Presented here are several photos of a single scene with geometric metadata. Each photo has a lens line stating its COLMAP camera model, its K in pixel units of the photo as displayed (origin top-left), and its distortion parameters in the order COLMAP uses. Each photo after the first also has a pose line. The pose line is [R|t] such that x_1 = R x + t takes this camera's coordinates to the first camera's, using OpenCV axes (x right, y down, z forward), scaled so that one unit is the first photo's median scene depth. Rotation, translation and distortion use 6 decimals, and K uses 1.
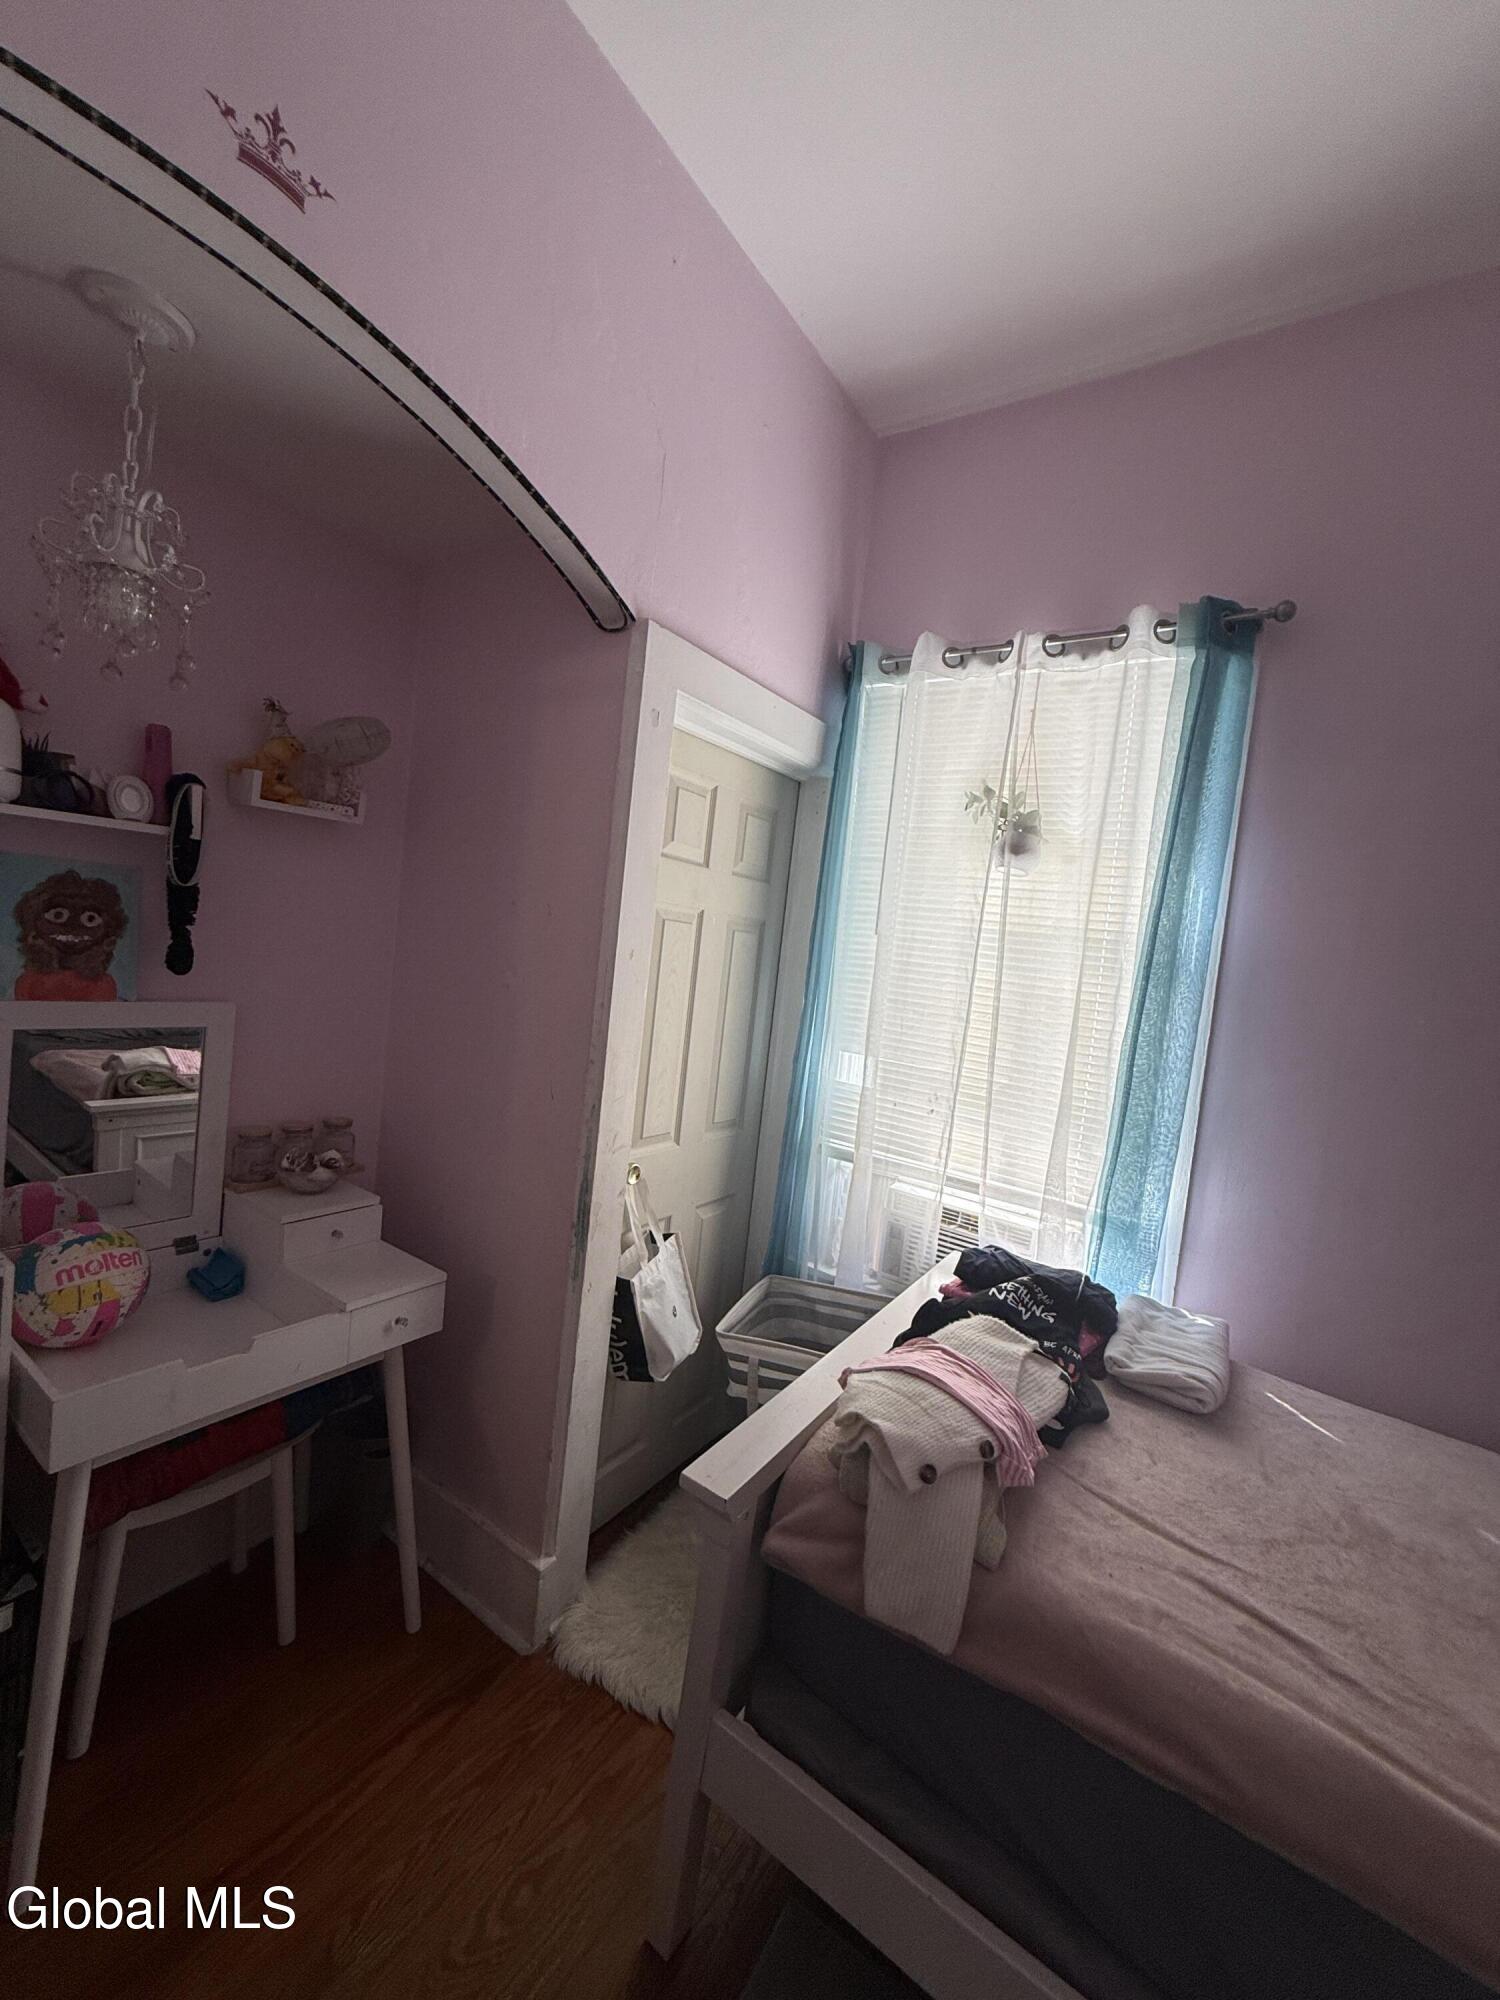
lens RADIAL K [[798.3, 0, 755.3], [0, 798.3, 994.2], [0, 0, 1]] dist [-0.003760, -0.000373]
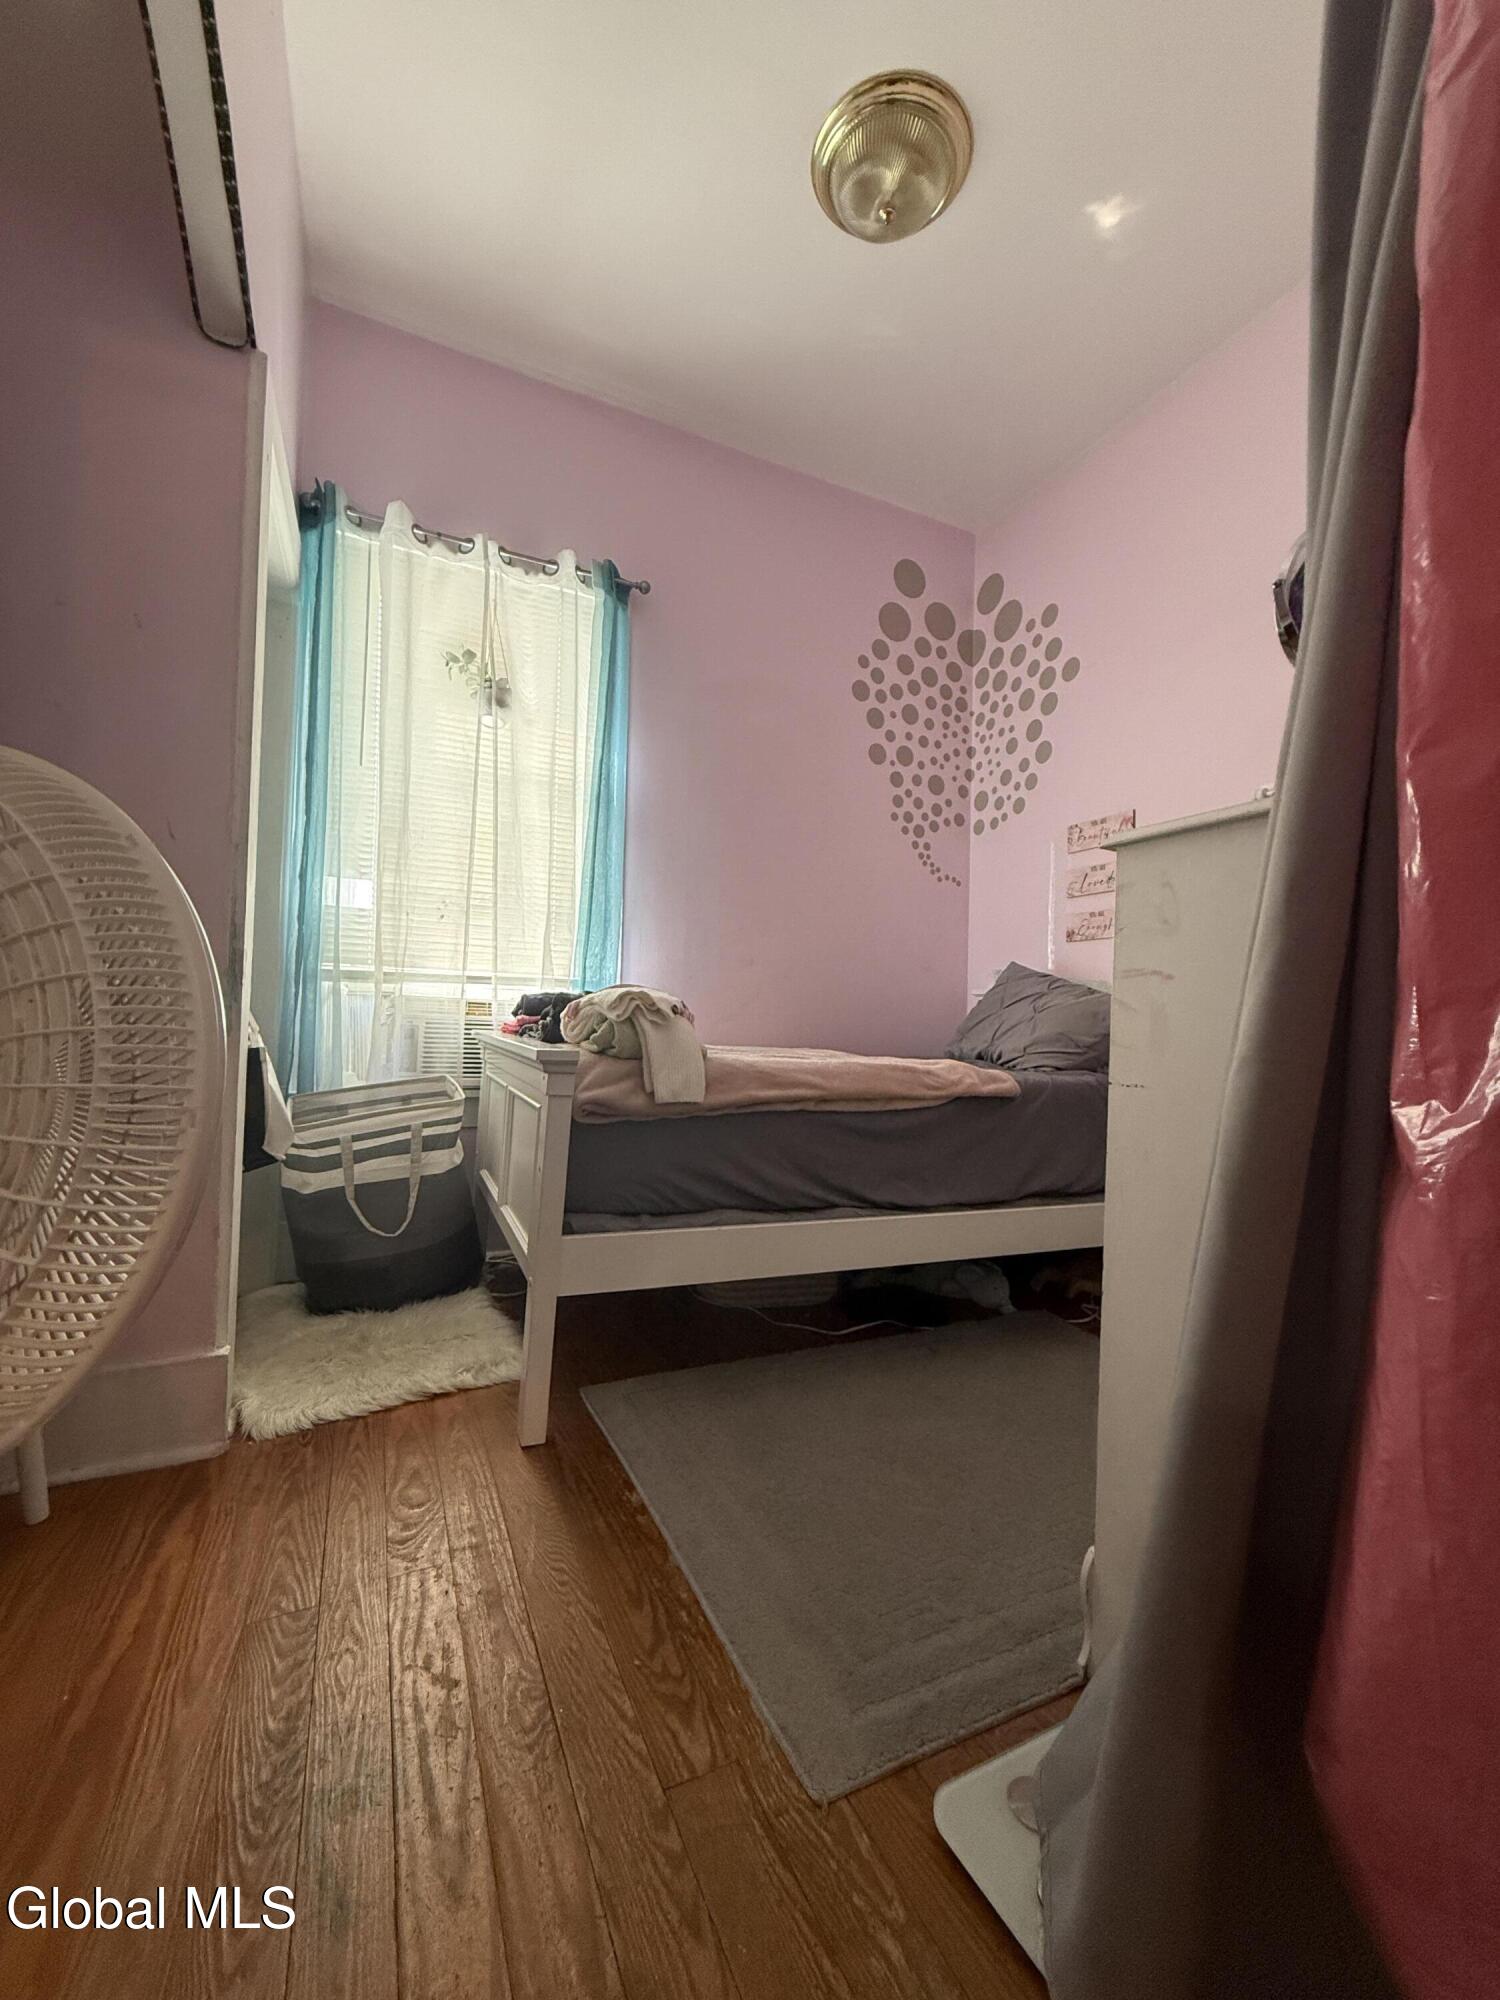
lens RADIAL K [[798.3, 0, 752.4], [0, 798.3, 1005.6], [0, 0, 1]] dist [-0.003760, -0.000373]
pose [[0.532903, -0.071447, 0.843155, -0.569948], [0.081391, 0.996137, 0.032968, 0.290798], [-0.842253, 0.051056, 0.536659, -0.006684]]
